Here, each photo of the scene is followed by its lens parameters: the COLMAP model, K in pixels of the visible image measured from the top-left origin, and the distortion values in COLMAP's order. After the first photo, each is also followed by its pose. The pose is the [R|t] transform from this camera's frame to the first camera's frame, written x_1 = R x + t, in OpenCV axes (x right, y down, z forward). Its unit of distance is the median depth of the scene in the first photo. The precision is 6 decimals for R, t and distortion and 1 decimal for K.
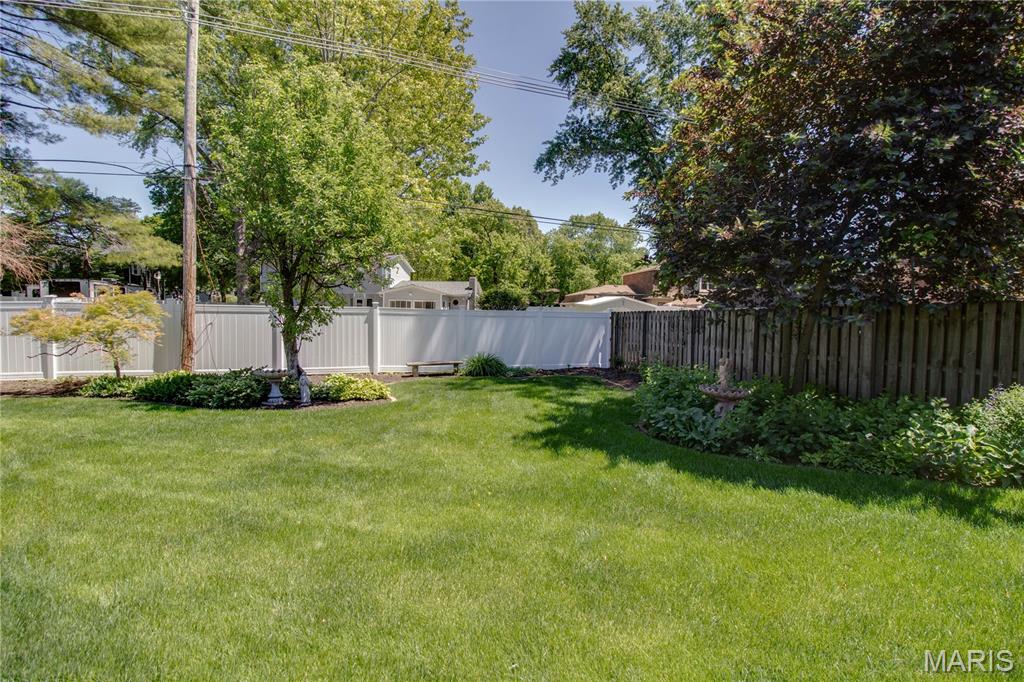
lens RADIAL K [[480.7, 0, 517.2], [0, 480.7, 325.6], [0, 0, 1]] dist [-0.001664, -0.012127]
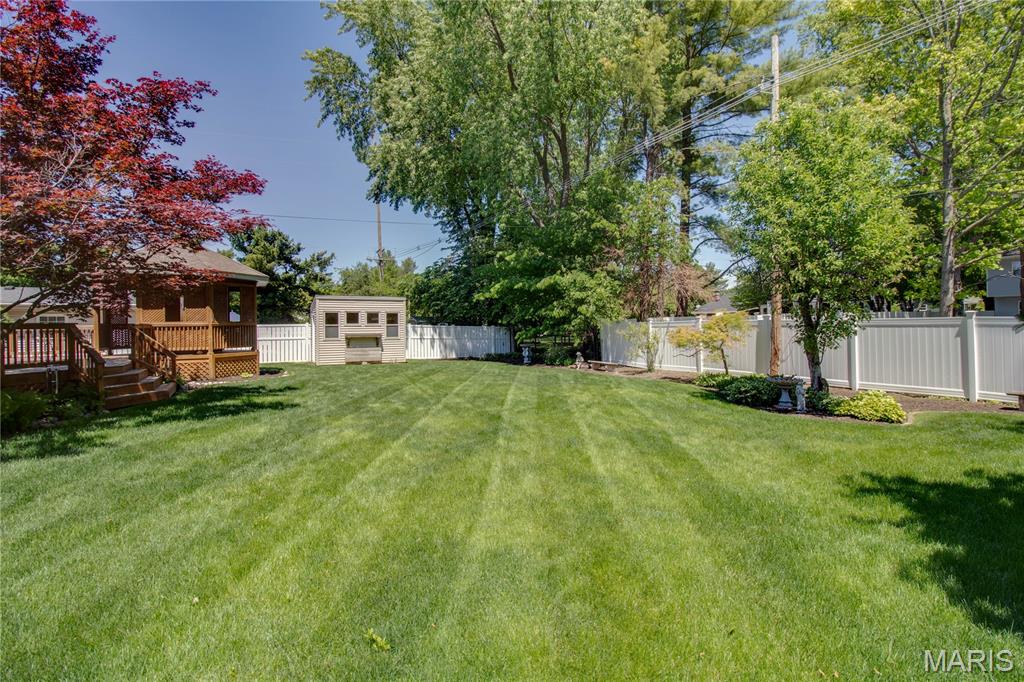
lens RADIAL K [[490.7, 0, 527.6], [0, 490.7, 323.6], [0, 0, 1]] dist [-0.012939, -0.012962]
pose [[0.228884, -0.016974, -0.973306, 0.416950], [-0.009123, 0.999767, -0.019581, -0.006427], [0.973411, 0.013361, 0.228675, 0.129049]]
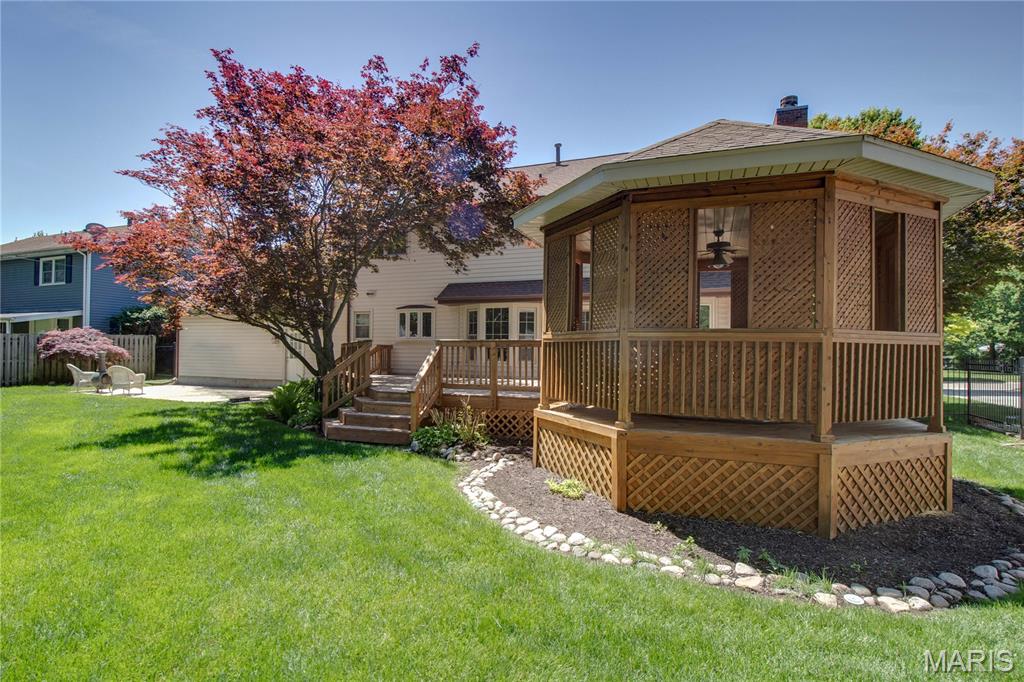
lens RADIAL K [[522.5, 0, 507.3], [0, 522.5, 348.1], [0, 0, 1]] dist [0.015457, -0.018744]
pose [[-0.782200, -0.016630, 0.622805, -1.487142], [-0.004123, 0.999760, 0.021518, -0.025797], [-0.623014, 0.014264, -0.782081, 0.097162]]
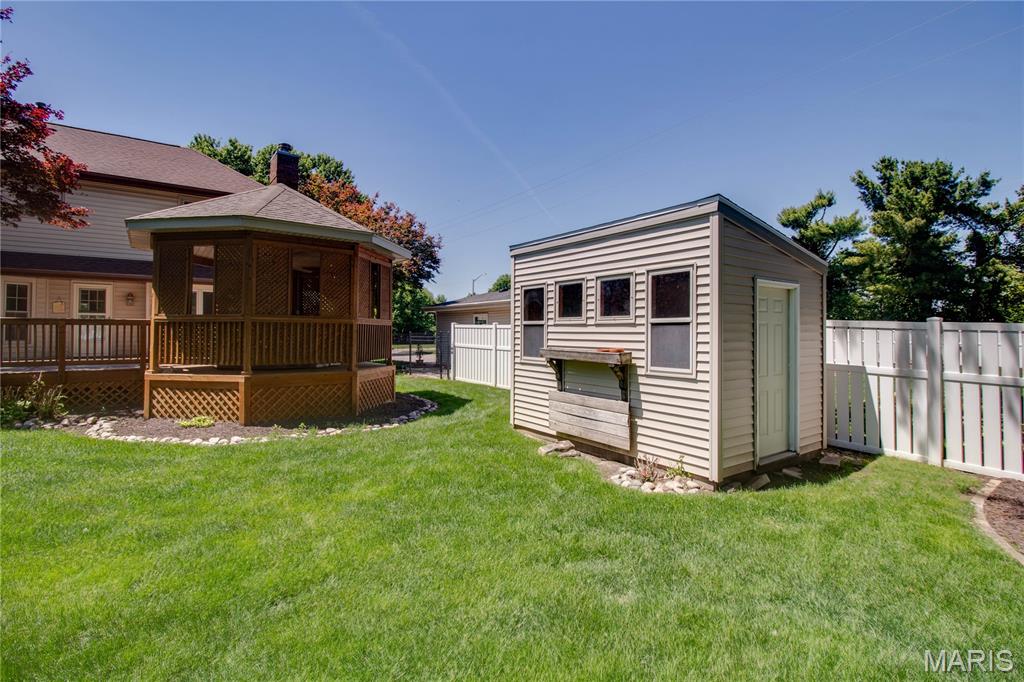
lens RADIAL K [[480.7, 0, 517.2], [0, 480.7, 325.6], [0, 0, 1]] dist [-0.001664, -0.012127]
pose [[-0.939651, -0.019578, -0.341573, -1.405062], [-0.022016, 0.999752, 0.003262, -0.028031], [0.341425, 0.010585, -0.939850, 0.472918]]
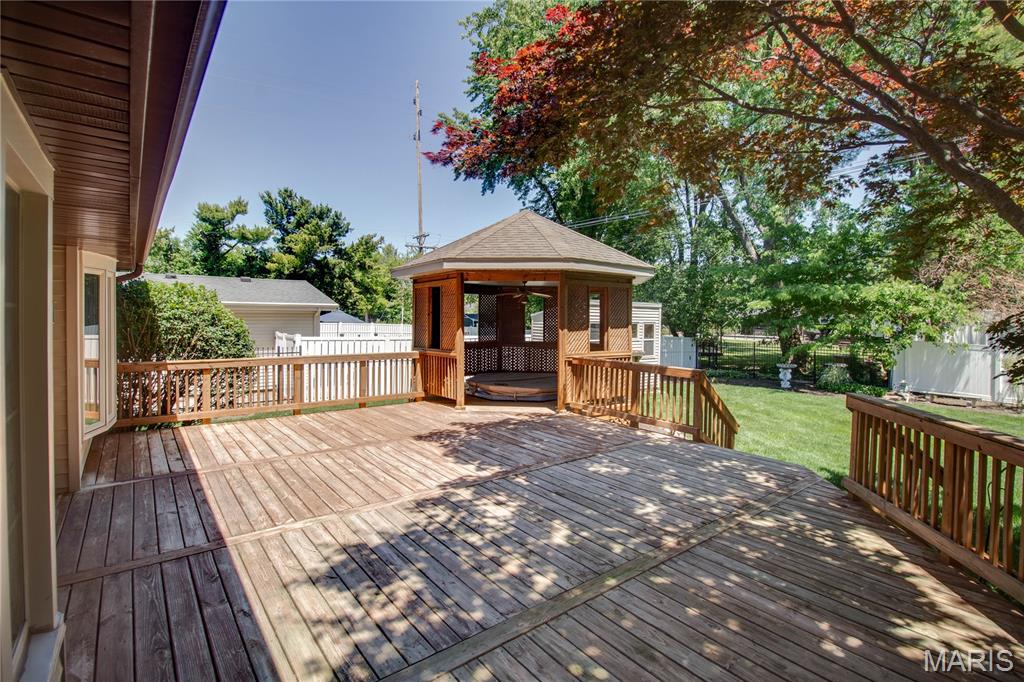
lens RADIAL K [[490.7, 0, 527.6], [0, 490.7, 323.6], [0, 0, 1]] dist [-0.012939, -0.012962]
pose [[0.370618, 0.006800, -0.928760, -0.386315], [-0.031548, 0.999488, -0.005272, -0.066483], [0.928249, 0.031254, 0.370643, -0.922446]]
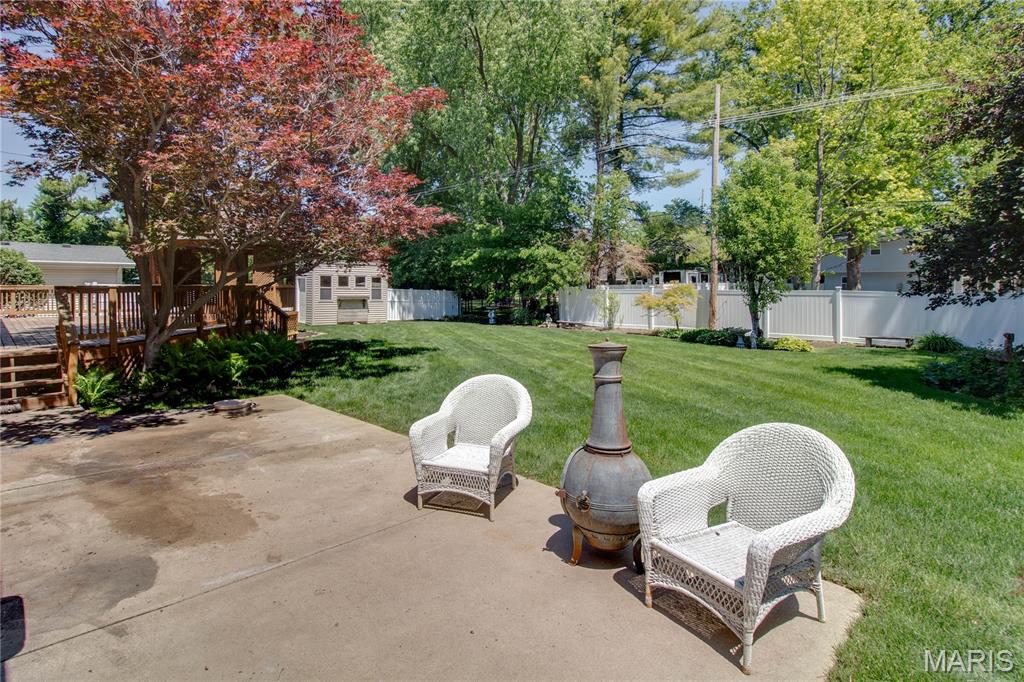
lens RADIAL K [[535.0, 0, 511.4], [0, 535.0, 295.3], [0, 0, 1]] dist [-0.029509, -0.000893]
pose [[0.473646, 0.002540, -0.880712, 0.699080], [-0.020431, 0.999758, -0.008105, 0.004085], [0.880478, 0.021833, 0.473584, -0.564232]]
